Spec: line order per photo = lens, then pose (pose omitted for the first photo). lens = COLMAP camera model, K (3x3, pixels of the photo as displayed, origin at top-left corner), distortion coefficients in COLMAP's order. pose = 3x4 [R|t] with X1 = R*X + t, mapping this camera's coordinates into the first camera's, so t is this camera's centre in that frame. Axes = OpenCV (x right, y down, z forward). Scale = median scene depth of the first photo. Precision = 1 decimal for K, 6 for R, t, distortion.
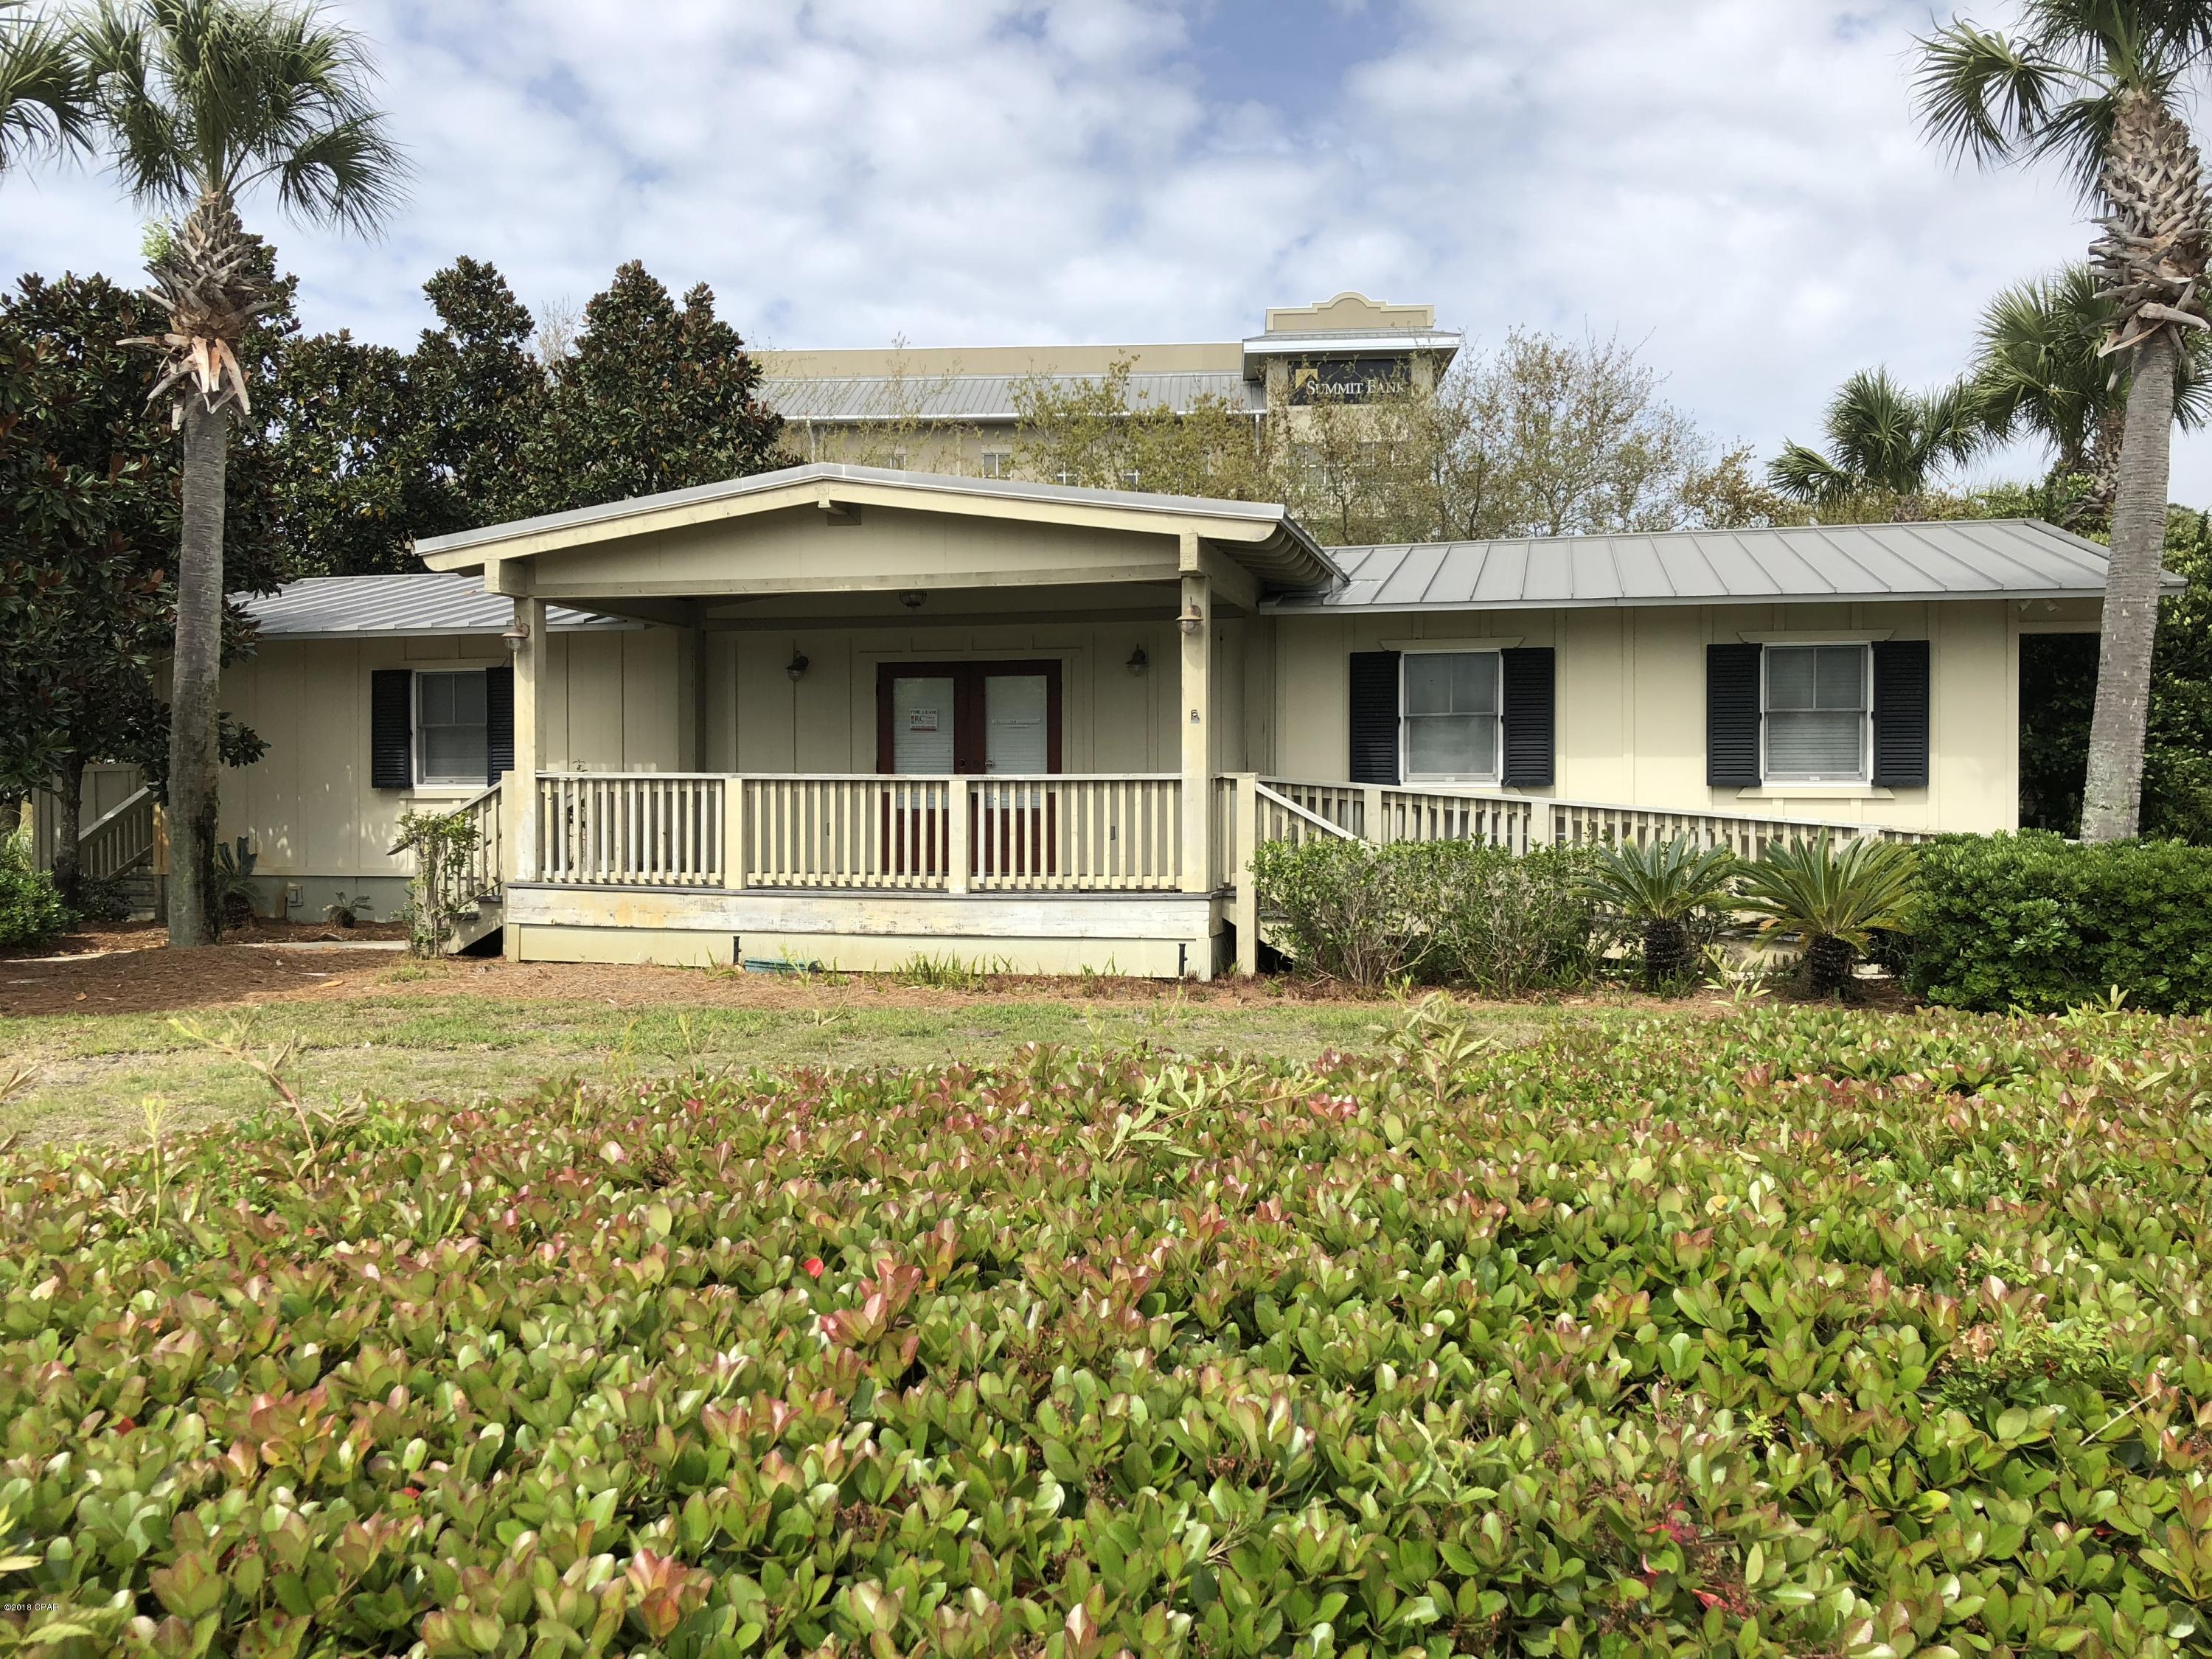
lens RADIAL K [[1830.1, 0, 1119.4], [0, 1830.1, 830.0], [0, 0, 1]] dist [0.042235, -0.040549]
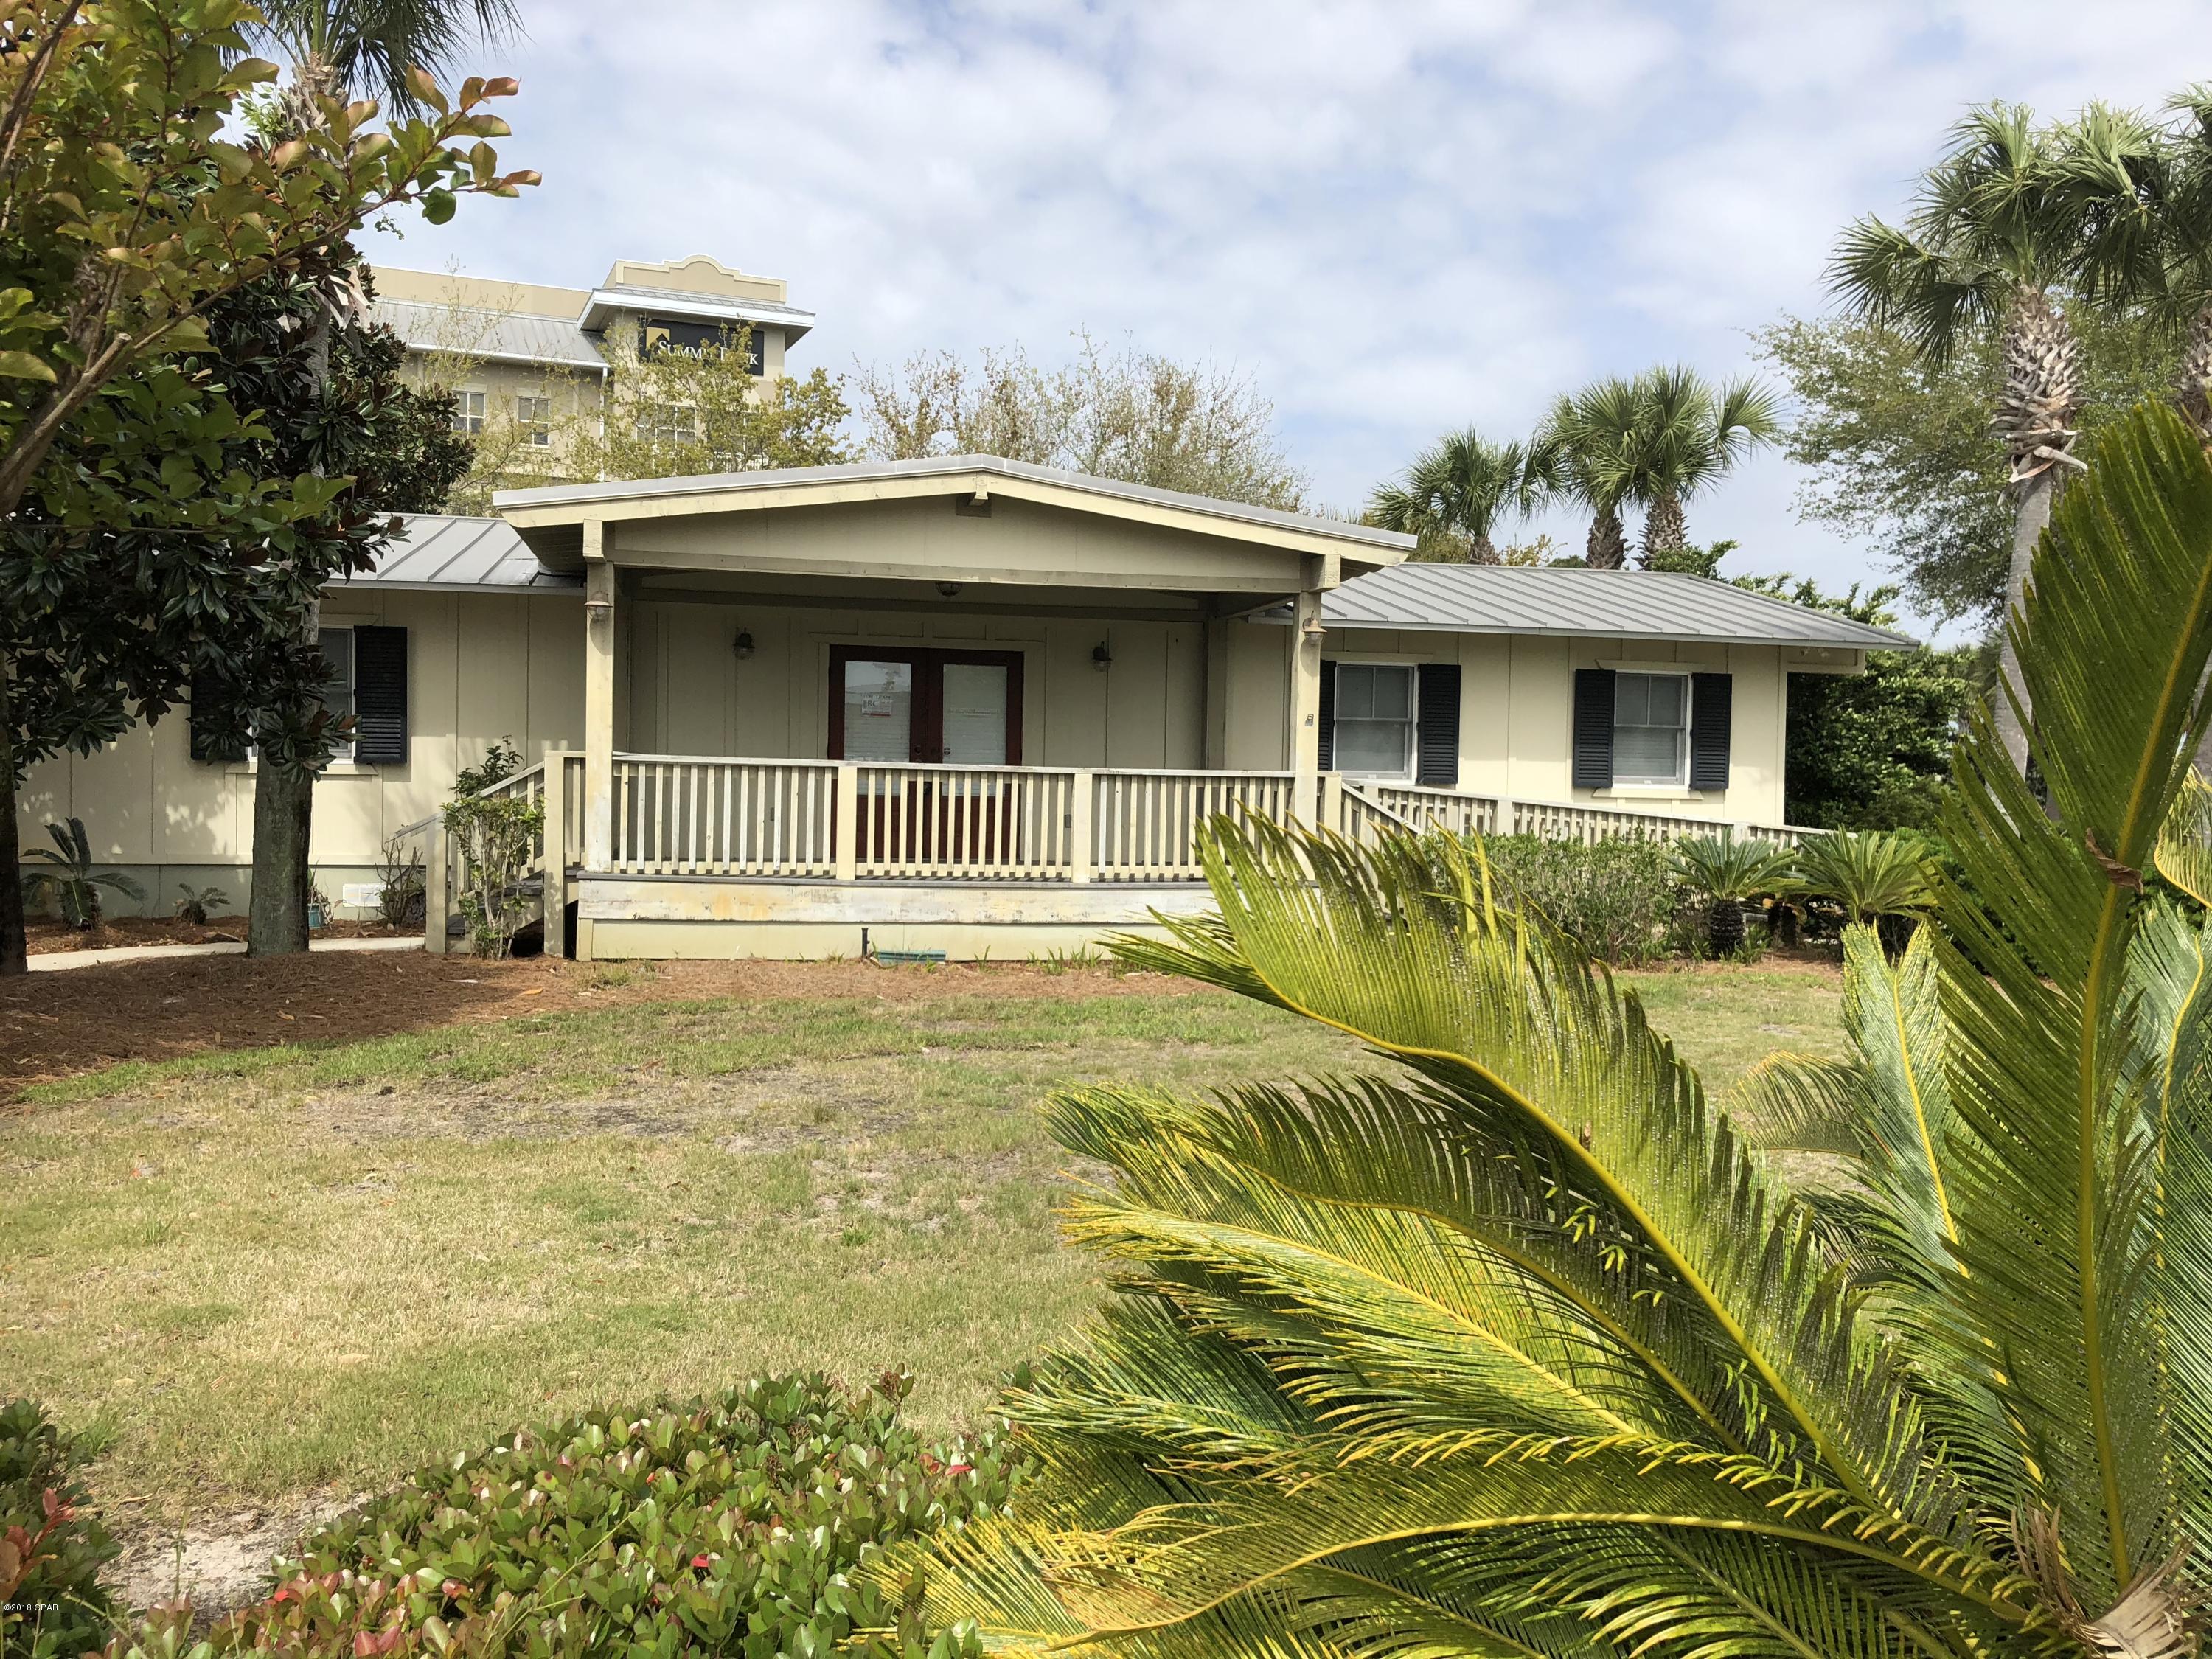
lens RADIAL K [[1830.1, 0, 1153.8], [0, 1830.1, 877.7], [0, 0, 1]] dist [0.042235, -0.040549]
pose [[0.886944, -0.008236, 0.461804, -0.483480], [-0.009407, 0.999312, 0.035889, -0.005236], [-0.461782, -0.036176, 0.886256, 0.055876]]
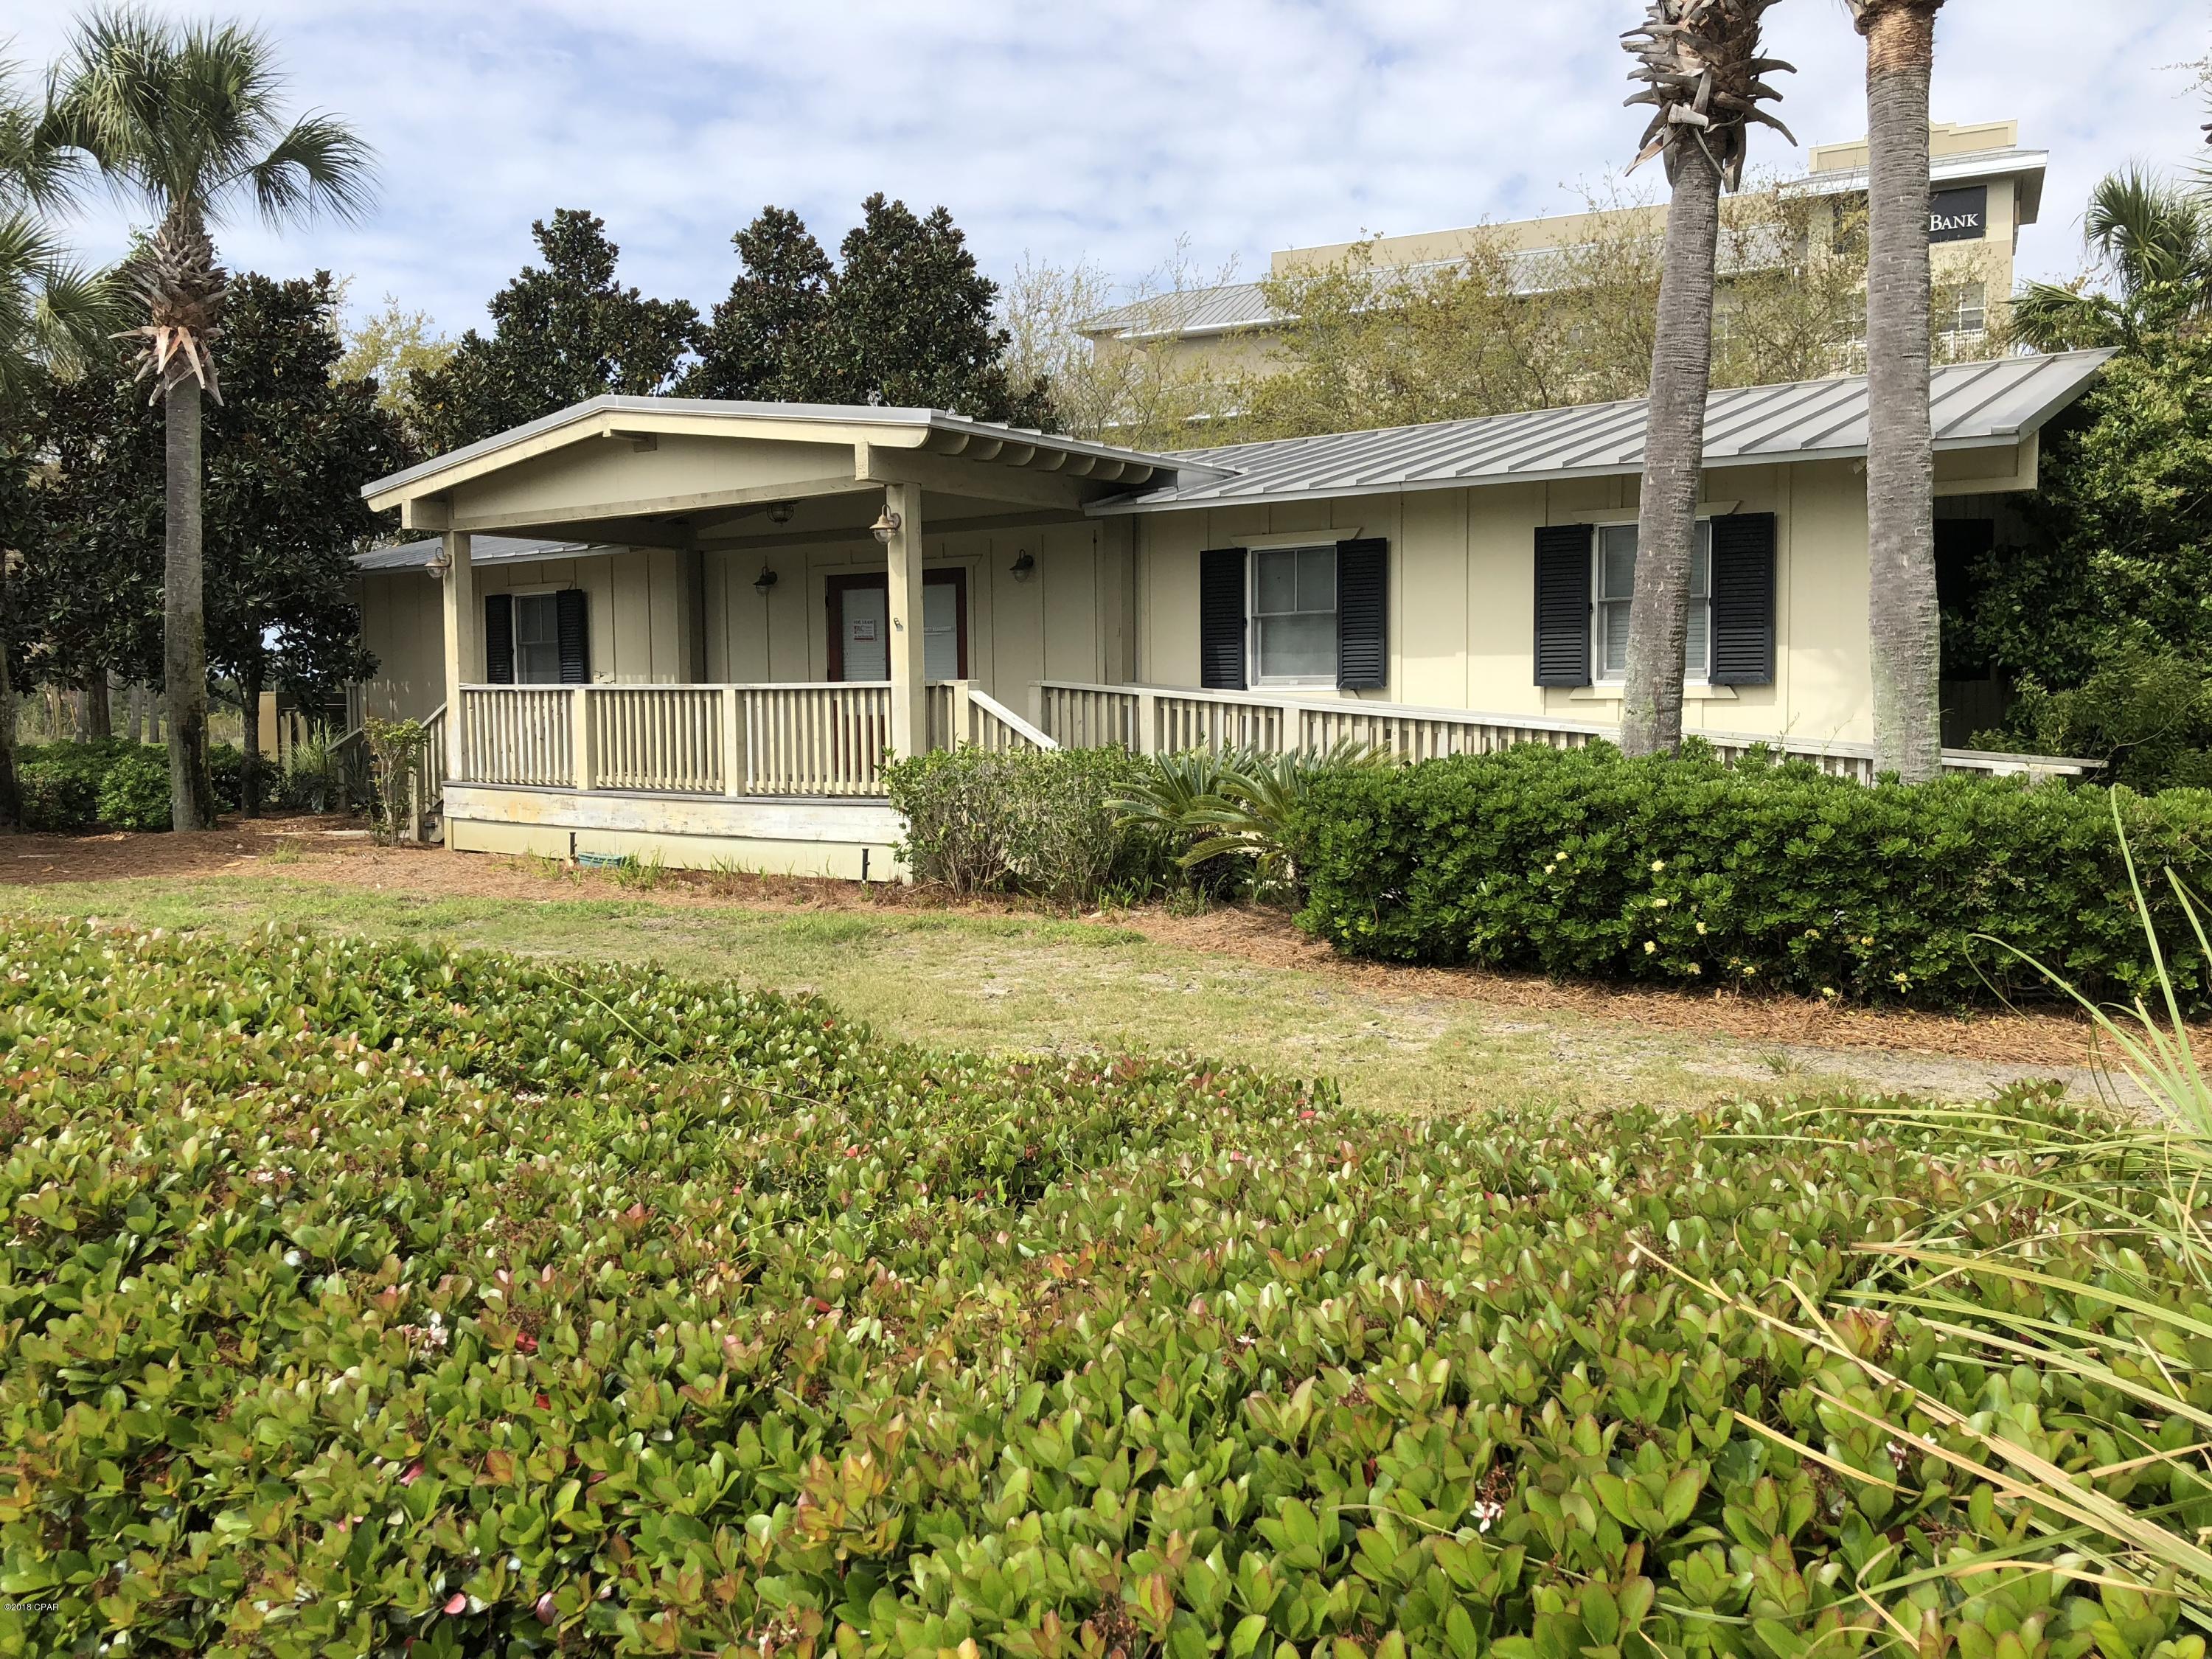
lens RADIAL K [[1830.1, 0, 1070.0], [0, 1830.1, 855.2], [0, 0, 1]] dist [0.042235, -0.040549]
pose [[0.920987, 0.025765, -0.388740, 0.460687], [0.000283, 0.997766, 0.066799, -0.002233], [0.389593, -0.061631, 0.918923, 0.088229]]
